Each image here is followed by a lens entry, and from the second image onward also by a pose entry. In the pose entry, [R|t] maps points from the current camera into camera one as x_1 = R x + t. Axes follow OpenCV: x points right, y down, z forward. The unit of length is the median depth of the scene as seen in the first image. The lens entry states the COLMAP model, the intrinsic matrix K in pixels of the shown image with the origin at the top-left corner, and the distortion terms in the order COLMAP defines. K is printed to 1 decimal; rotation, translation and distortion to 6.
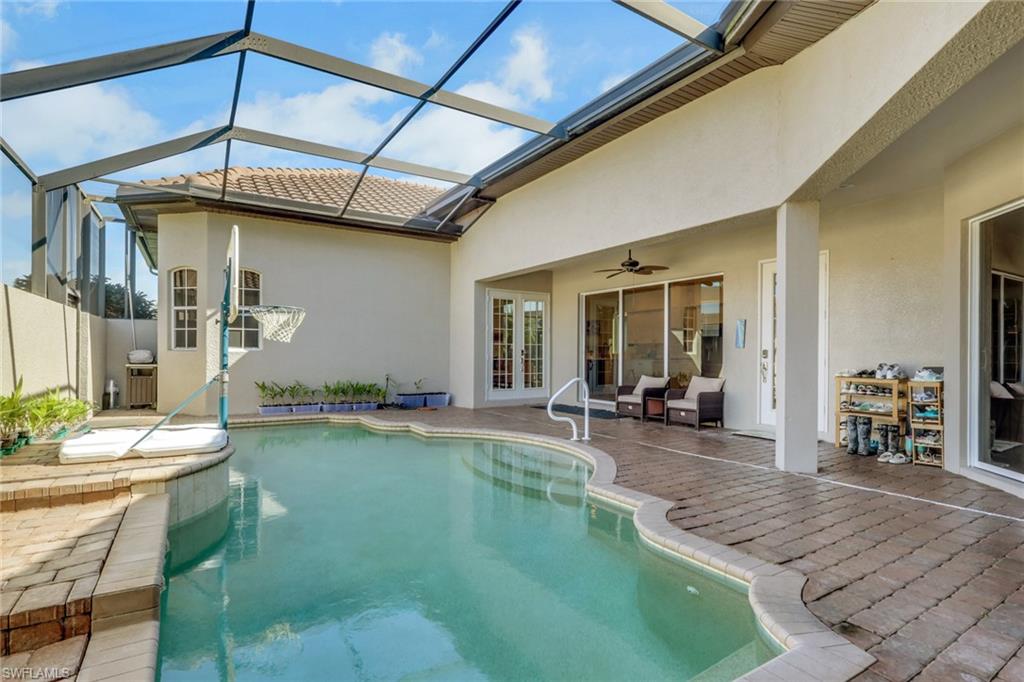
lens RADIAL K [[499.0, 0, 502.4], [0, 499.0, 349.2], [0, 0, 1]] dist [0.002824, -0.001128]
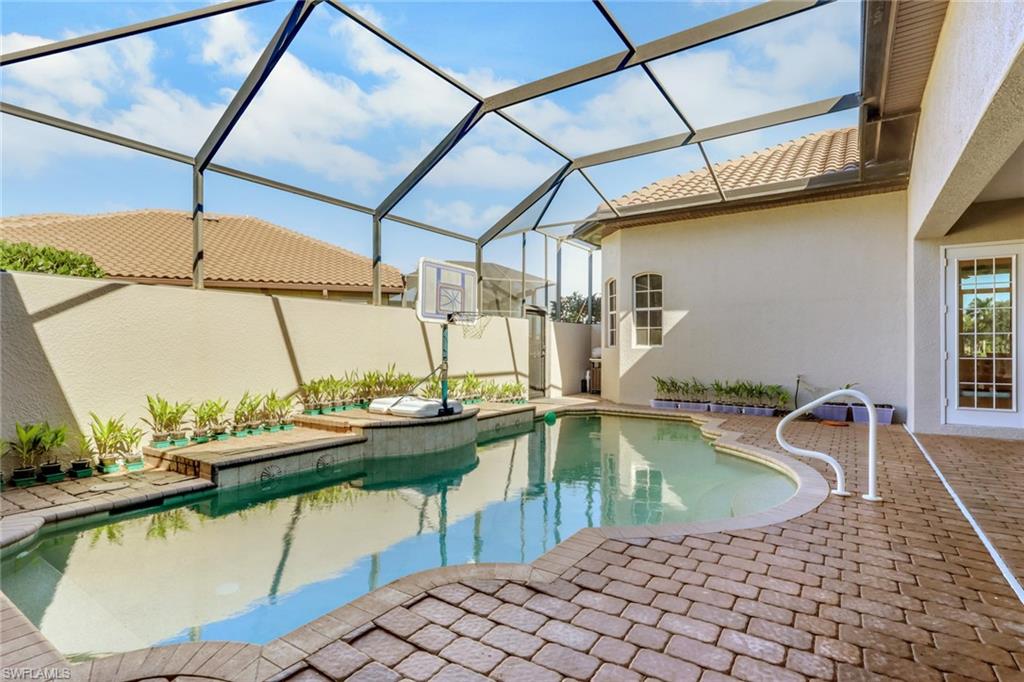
lens RADIAL K [[499.0, 0, 512.9], [0, 499.0, 343.8], [0, 0, 1]] dist [0.002824, -0.001128]
pose [[0.425847, -0.014241, -0.904683, 0.349824], [0.007892, 0.999897, -0.012025, 0.005621], [0.904761, -0.002019, 0.425916, 0.267738]]
